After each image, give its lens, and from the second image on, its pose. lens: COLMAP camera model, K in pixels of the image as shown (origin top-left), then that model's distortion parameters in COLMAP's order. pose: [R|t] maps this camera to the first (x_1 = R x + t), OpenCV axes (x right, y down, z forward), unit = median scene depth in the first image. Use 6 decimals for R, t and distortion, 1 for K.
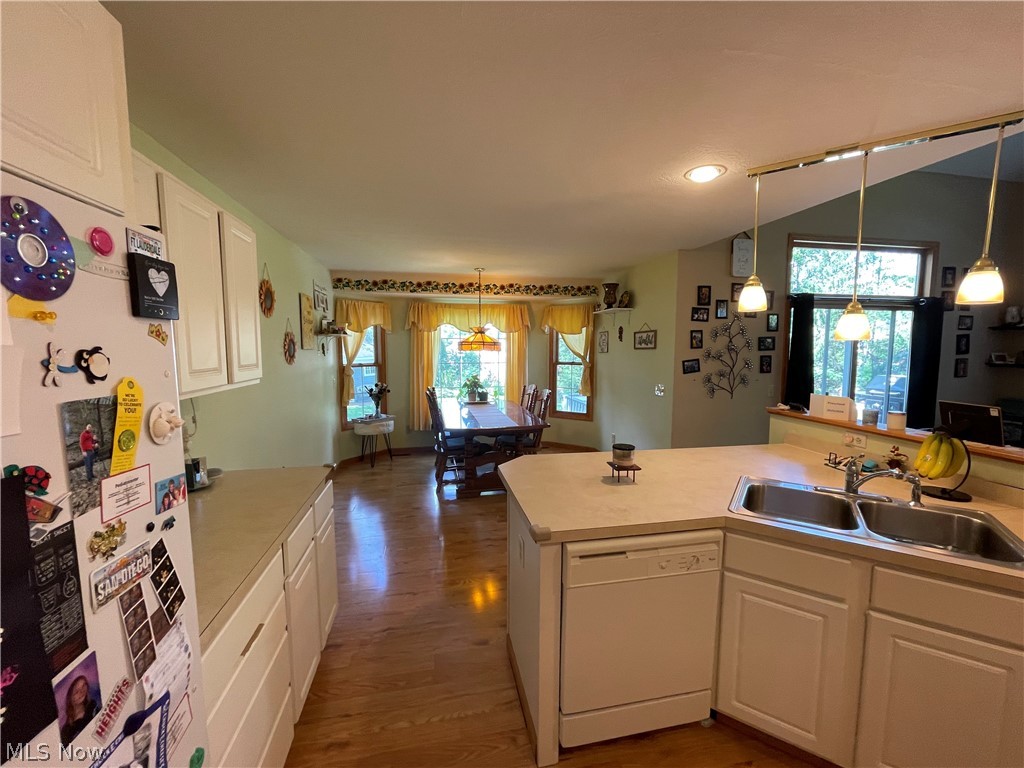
lens RADIAL K [[412.7, 0, 512.0], [0, 412.7, 381.8], [0, 0, 1]] dist [-0.004511, 0.000529]
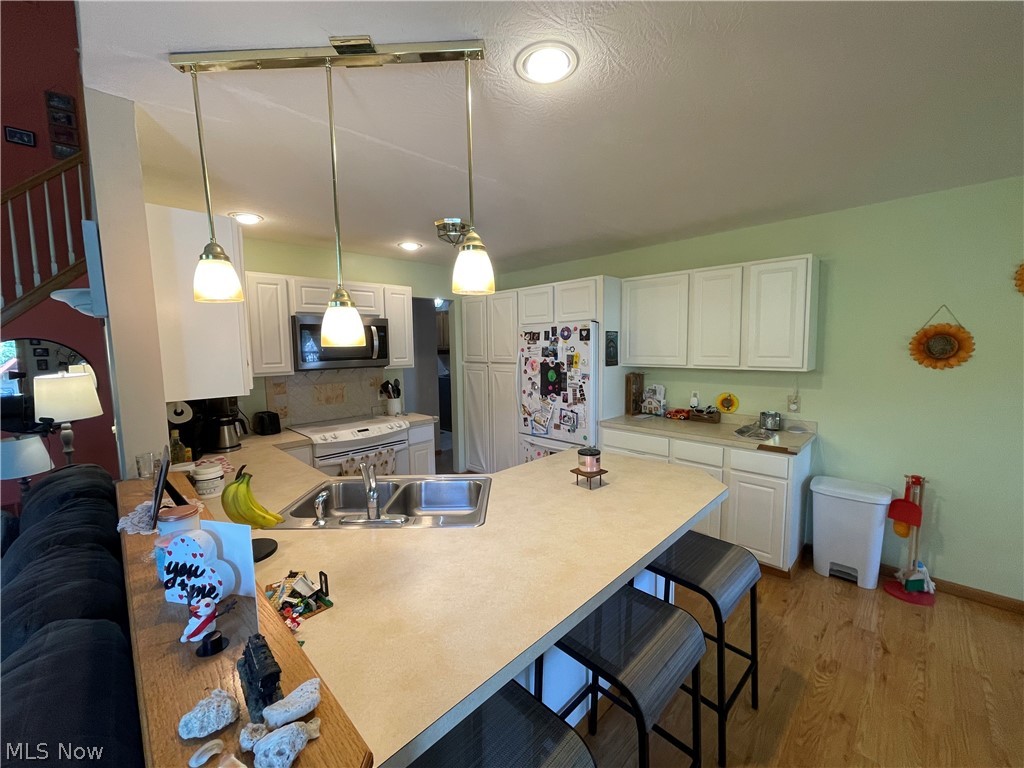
lens RADIAL K [[412.7, 0, 511.3], [0, 412.7, 381.5], [0, 0, 1]] dist [-0.004511, 0.000529]
pose [[-0.831666, 0.063580, -0.551625, 0.572767], [-0.030775, 0.986619, 0.160115, -0.094259], [0.554423, 0.150138, -0.818580, 1.005663]]
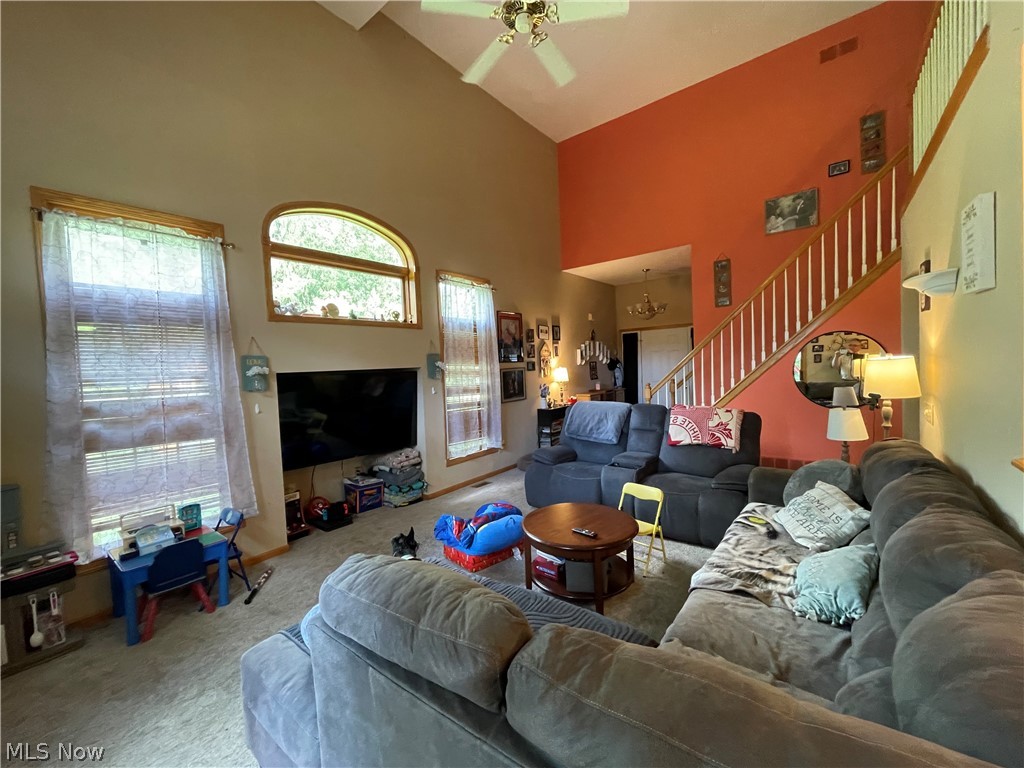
lens RADIAL K [[412.7, 0, 512.2], [0, 412.7, 382.6], [0, 0, 1]] dist [-0.004511, 0.000529]
pose [[-0.653698, -0.004562, 0.756741, 0.706795], [0.107335, 0.989313, 0.098683, -0.075641], [-0.749105, 0.145734, -0.646223, 1.064233]]
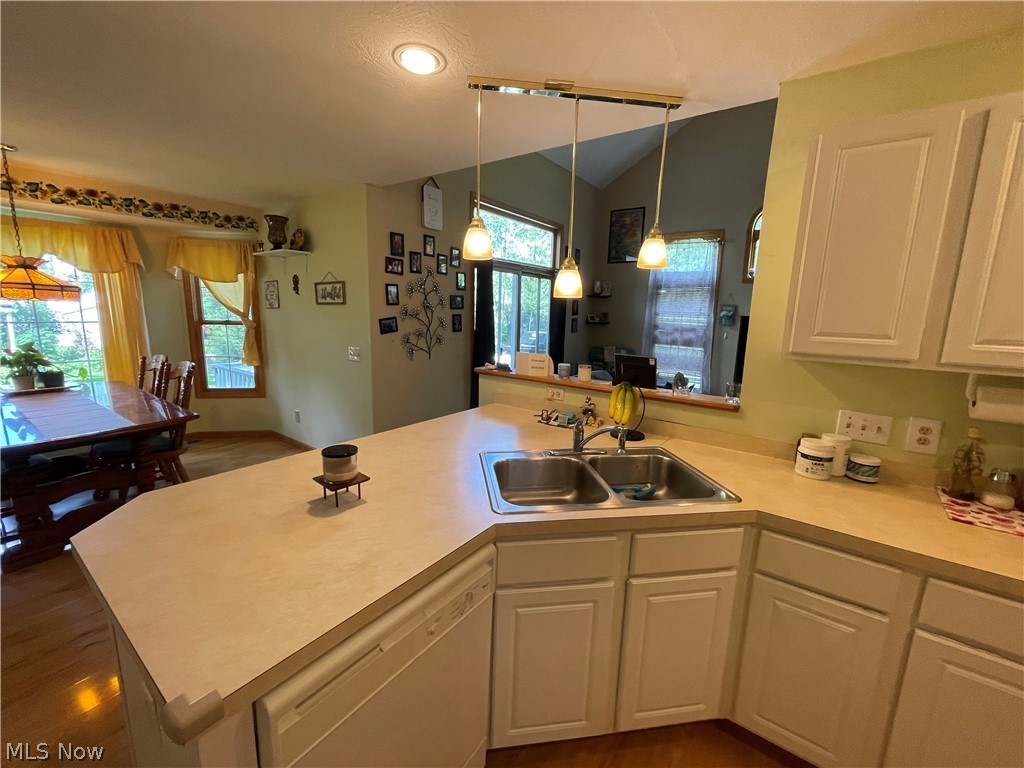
lens RADIAL K [[412.7, 0, 511.5], [0, 412.7, 381.8], [0, 0, 1]] dist [-0.004511, 0.000529]
pose [[0.732445, -0.098758, 0.673625, 0.025386], [0.032541, 0.993371, 0.110253, -0.007849], [-0.680048, -0.058833, 0.730804, 0.210278]]
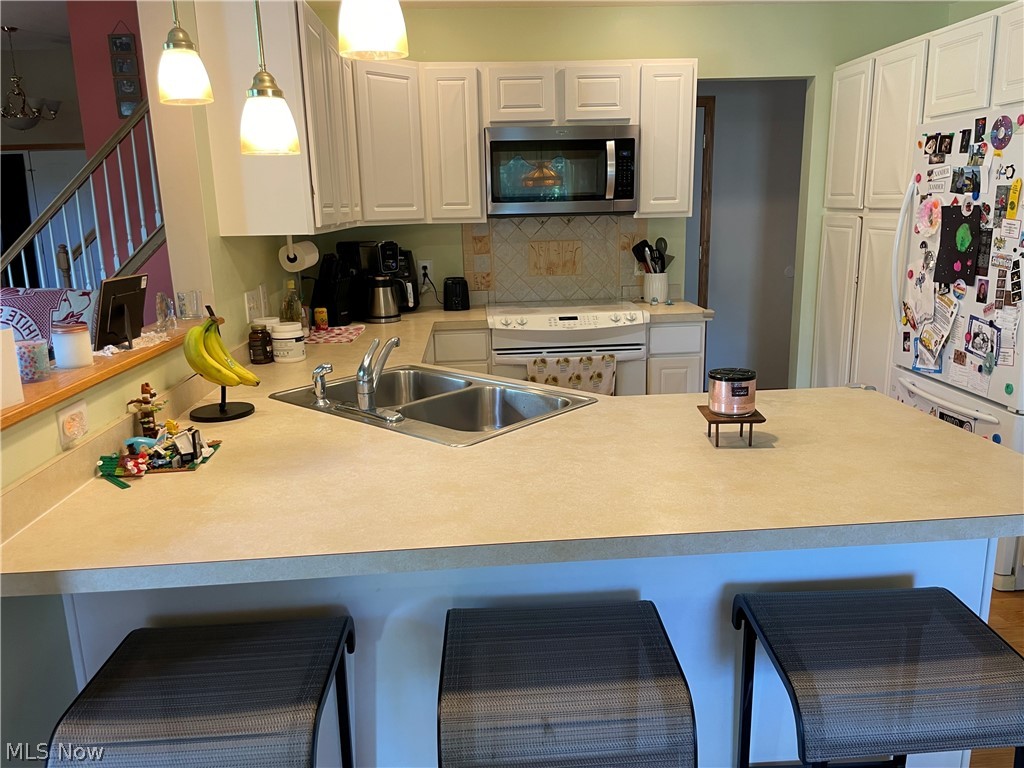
lens RADIAL K [[776.3, 0, 517.5], [0, 776.3, 381.9], [0, 0, 1]] dist [0.082626, -0.112705]
pose [[-0.990920, -0.009100, 0.134141, 0.237838], [0.032642, 0.951572, 0.305688, -0.069860], [-0.130427, 0.307291, -0.942635, 1.132442]]
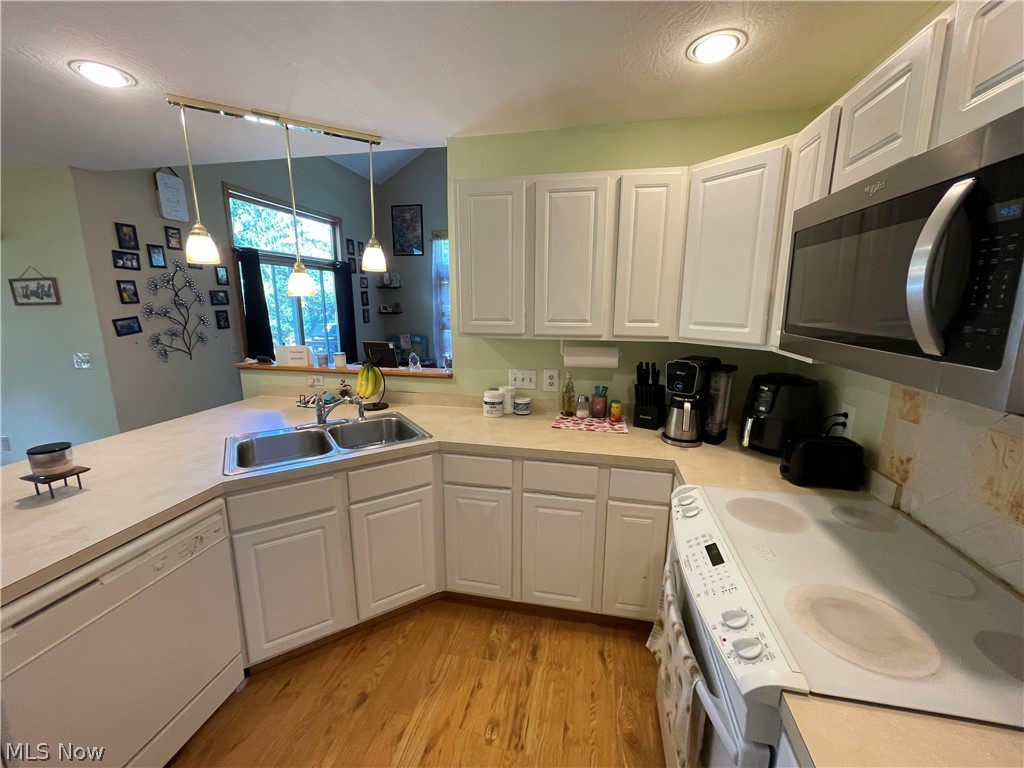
lens RADIAL K [[412.7, 0, 511.5], [0, 412.7, 382.9], [0, 0, 1]] dist [-0.004511, 0.000529]
pose [[0.388939, -0.181407, 0.903227, -0.021110], [0.077682, 0.983388, 0.164056, -0.003126], [-0.917983, 0.006356, 0.396569, -0.000479]]
